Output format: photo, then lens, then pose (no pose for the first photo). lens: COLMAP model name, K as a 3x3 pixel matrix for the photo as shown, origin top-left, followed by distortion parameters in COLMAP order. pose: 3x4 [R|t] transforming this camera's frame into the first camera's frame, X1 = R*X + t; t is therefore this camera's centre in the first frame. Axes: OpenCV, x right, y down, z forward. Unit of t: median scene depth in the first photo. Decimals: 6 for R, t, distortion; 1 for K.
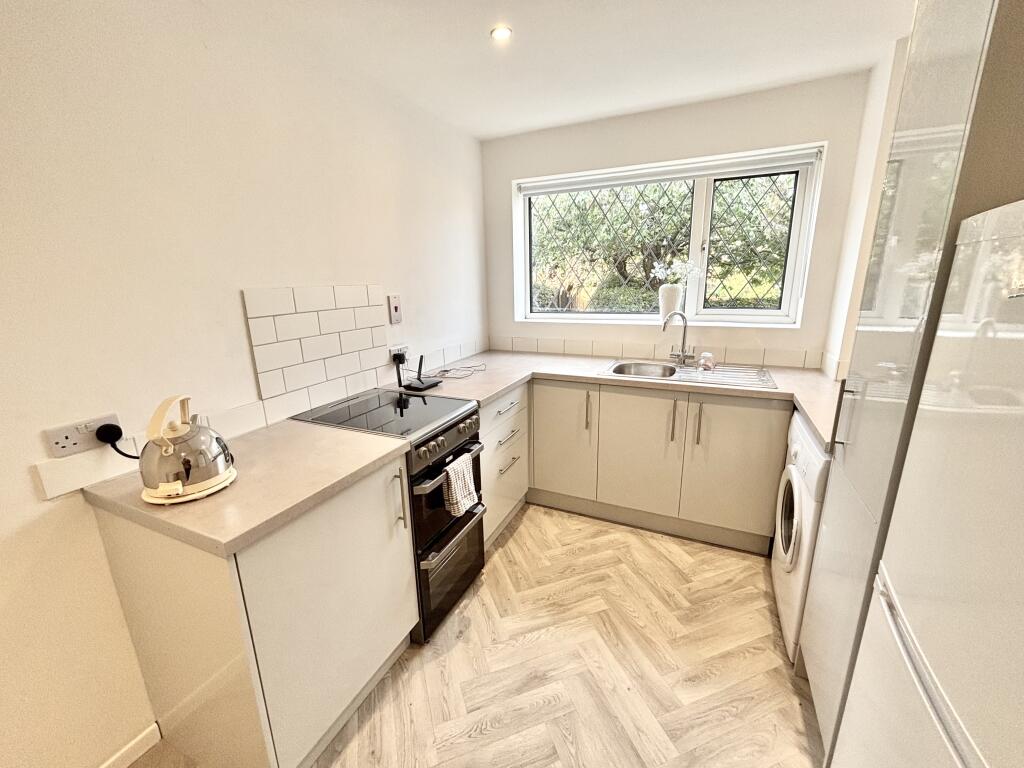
lens RADIAL K [[418.8, 0, 512.0], [0, 418.8, 384.0], [0, 0, 1]] dist [0.000349, 0.000151]
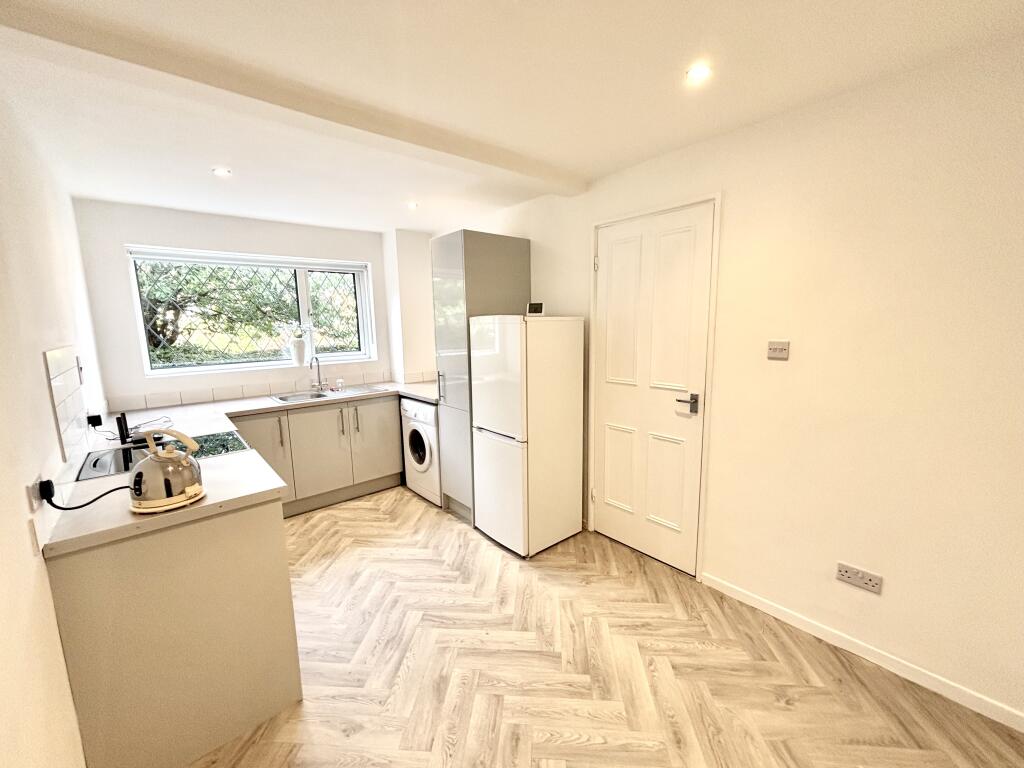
lens RADIAL K [[418.8, 0, 512.0], [0, 418.8, 384.0], [0, 0, 1]] dist [0.000349, 0.000151]
pose [[0.415268, -0.124767, 0.901103, -0.794449], [0.237715, 0.971016, 0.024898, 0.065424], [-0.878091, 0.203867, 0.432891, -0.292726]]
